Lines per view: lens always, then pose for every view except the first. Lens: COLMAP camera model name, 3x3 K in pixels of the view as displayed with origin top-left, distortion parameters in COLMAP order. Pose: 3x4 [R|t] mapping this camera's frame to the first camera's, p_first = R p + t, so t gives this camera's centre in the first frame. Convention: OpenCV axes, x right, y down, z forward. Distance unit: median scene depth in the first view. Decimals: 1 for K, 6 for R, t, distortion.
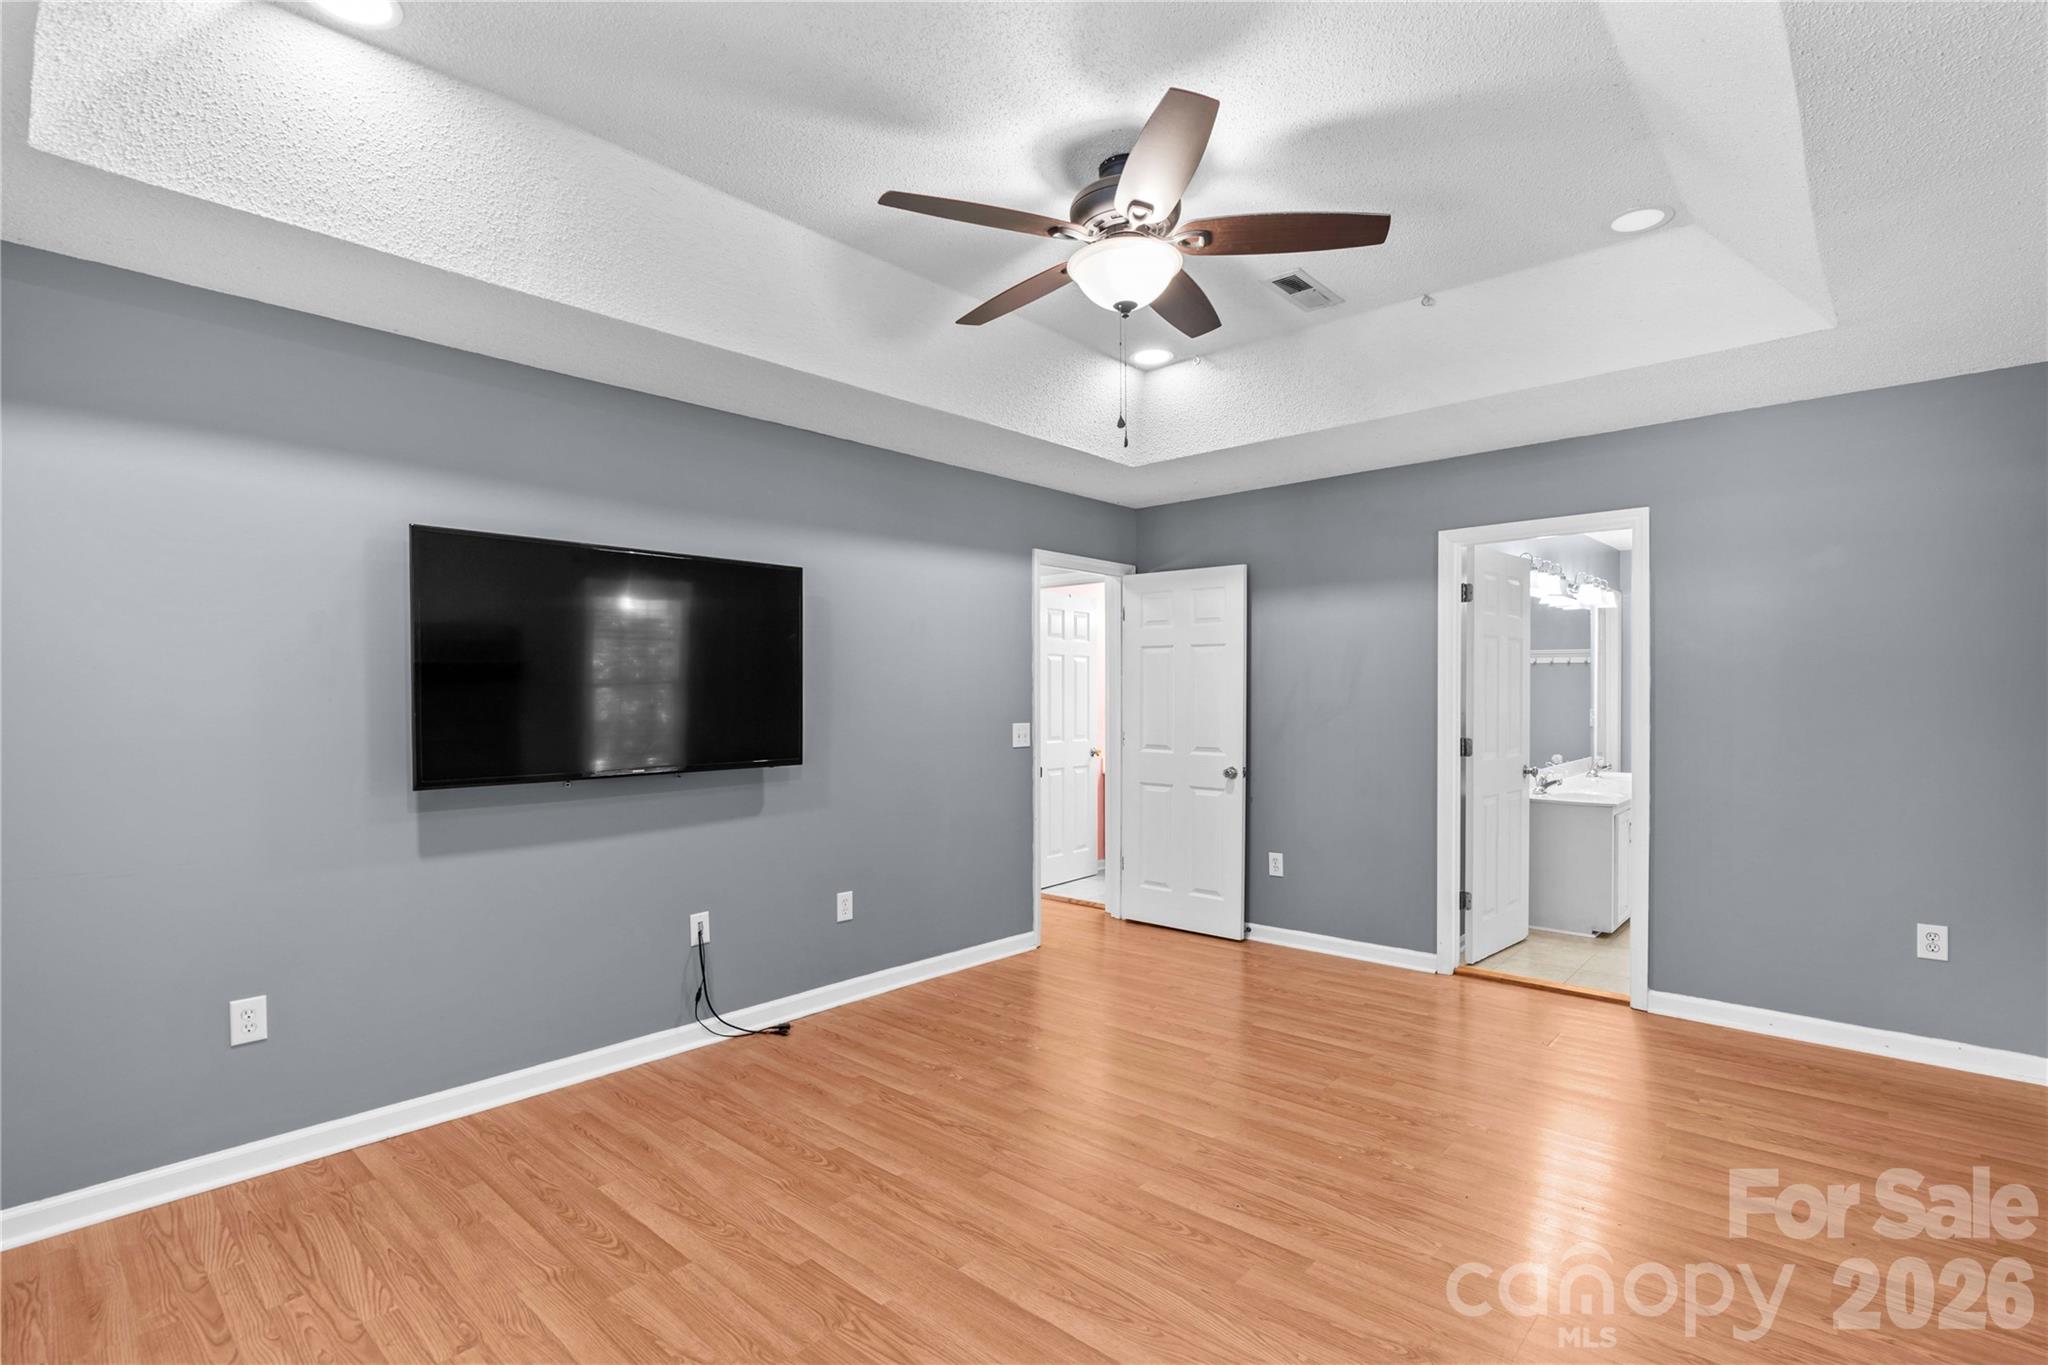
lens RADIAL K [[948.3, 0, 1020.5], [0, 948.3, 691.4], [0, 0, 1]] dist [-0.017817, 0.000107]
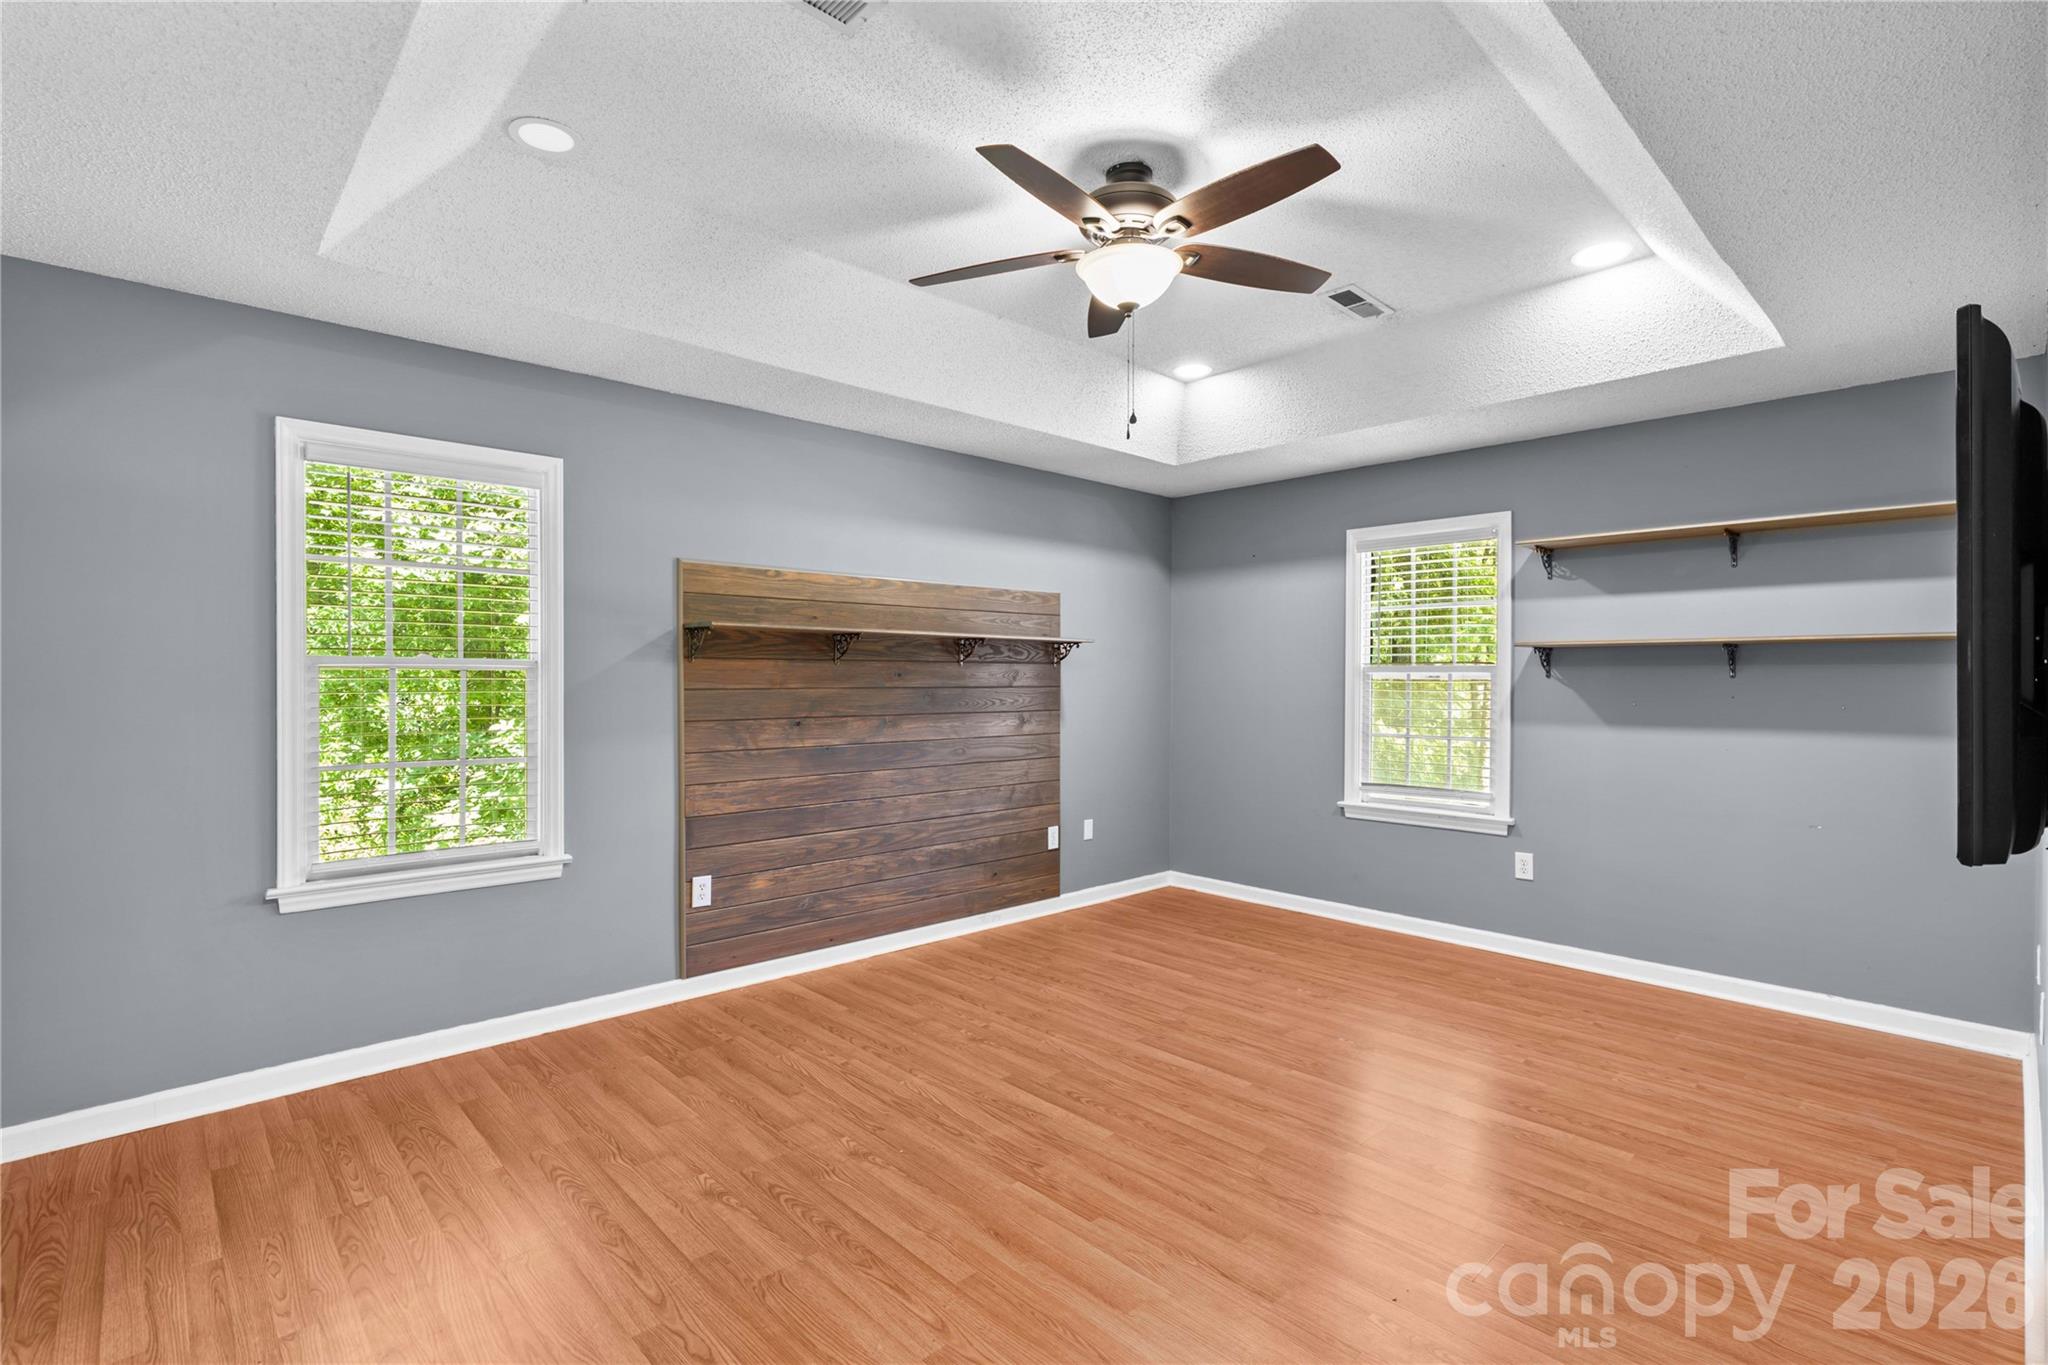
lens RADIAL K [[948.3, 0, 1020.5], [0, 948.3, 691.4], [0, 0, 1]] dist [-0.017817, 0.000107]
pose [[-0.996998, -0.002319, 0.077387, 0.149965], [-0.001518, 0.999945, 0.010409, 0.005395], [-0.077407, 0.010260, -0.996947, 2.095995]]
